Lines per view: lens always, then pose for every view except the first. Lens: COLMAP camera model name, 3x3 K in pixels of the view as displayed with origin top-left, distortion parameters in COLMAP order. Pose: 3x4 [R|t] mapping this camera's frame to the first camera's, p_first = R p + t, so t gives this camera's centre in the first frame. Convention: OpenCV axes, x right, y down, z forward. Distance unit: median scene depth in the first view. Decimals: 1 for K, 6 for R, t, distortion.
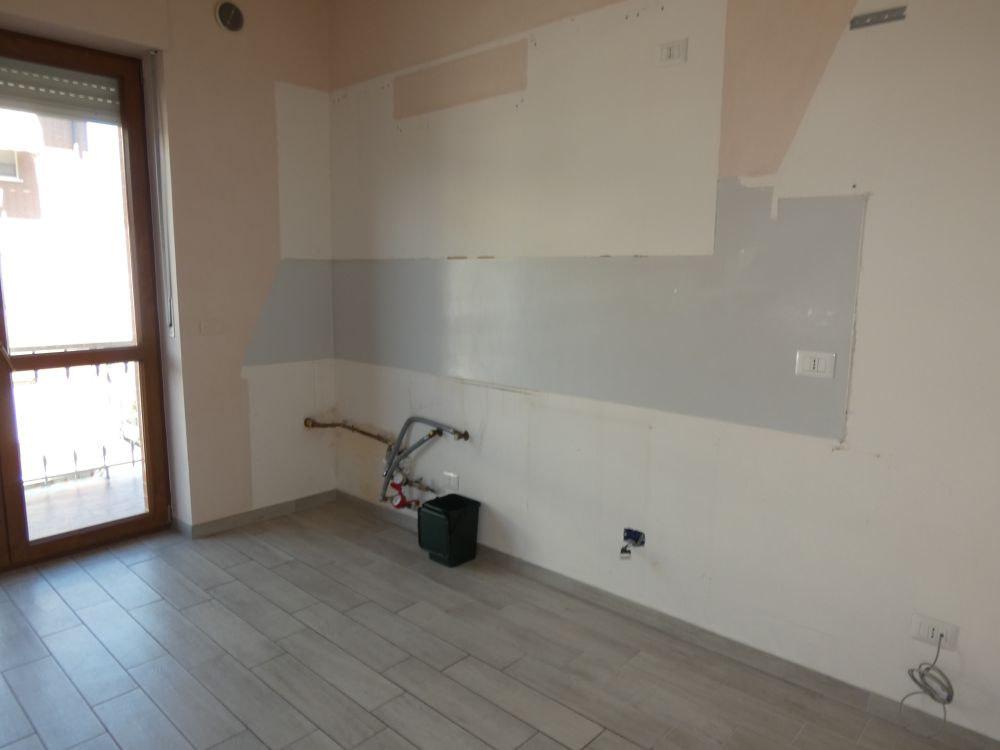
lens RADIAL K [[666.2, 0, 503.1], [0, 666.2, 380.9], [0, 0, 1]] dist [-0.020147, -0.004510]
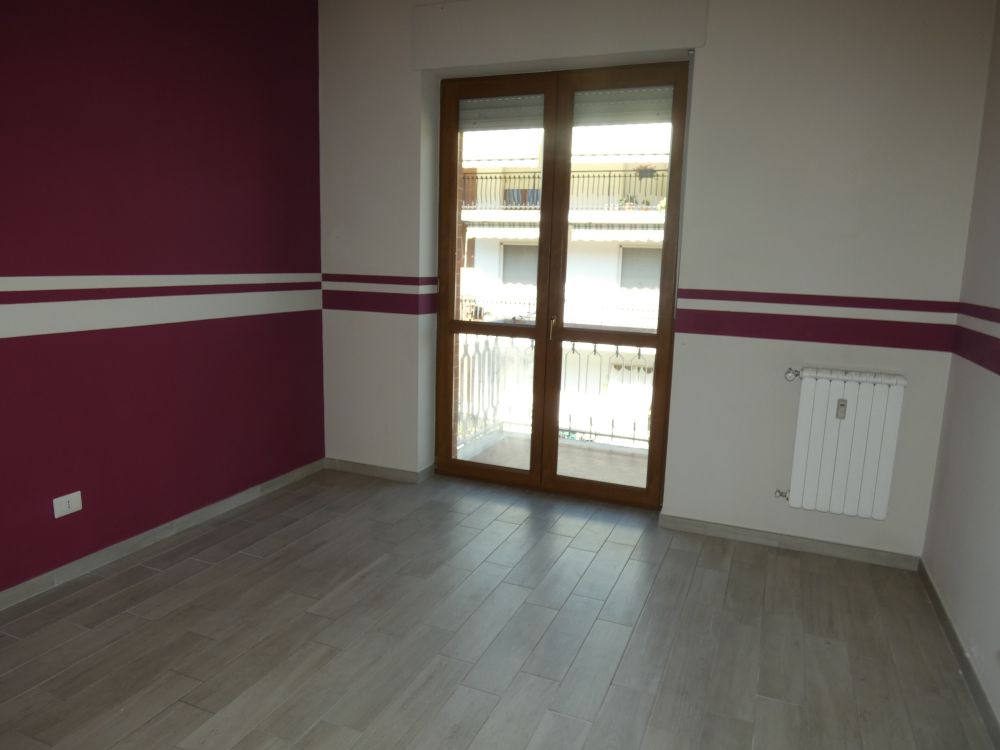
lens RADIAL K [[666.2, 0, 503.4], [0, 666.2, 377.5], [0, 0, 1]] dist [-0.020147, -0.004510]
pose [[0.329338, 0.159891, -0.930576, 0.429379], [-0.178511, 0.978328, 0.104920, -0.061319], [0.927184, 0.131564, 0.350743, 0.469653]]
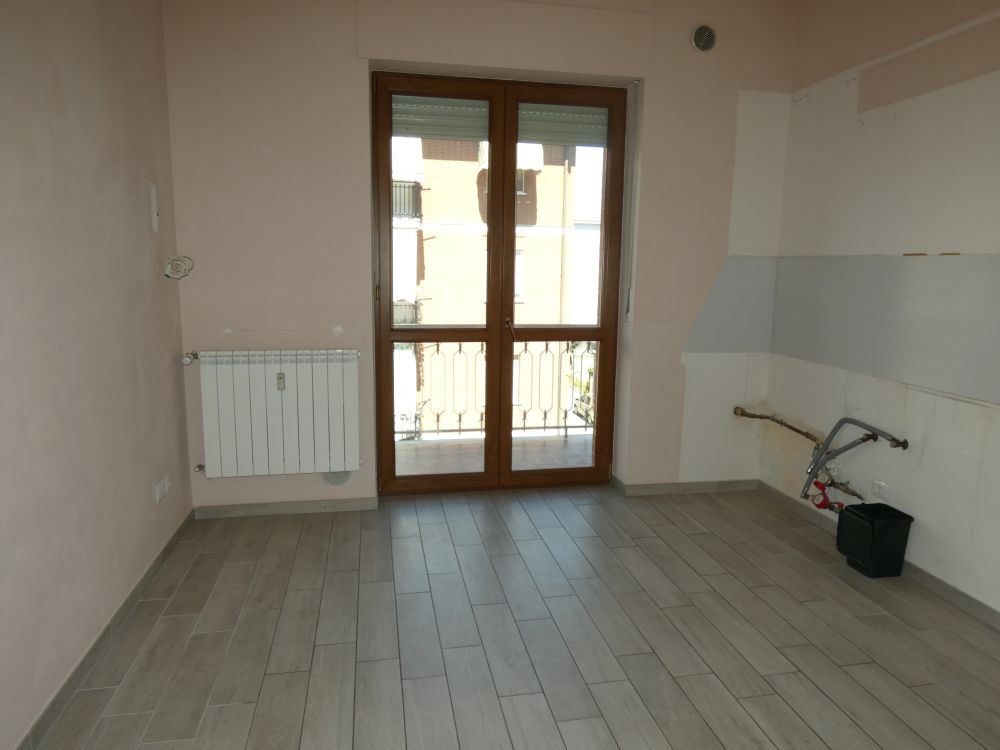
lens RADIAL K [[666.2, 0, 505.1], [0, 666.2, 369.4], [0, 0, 1]] dist [-0.020147, -0.004510]
pose [[0.802180, 0.093884, -0.589655, 0.030870], [-0.101511, 0.994628, 0.020265, 0.015407], [0.588390, 0.043600, 0.807401, -0.081581]]
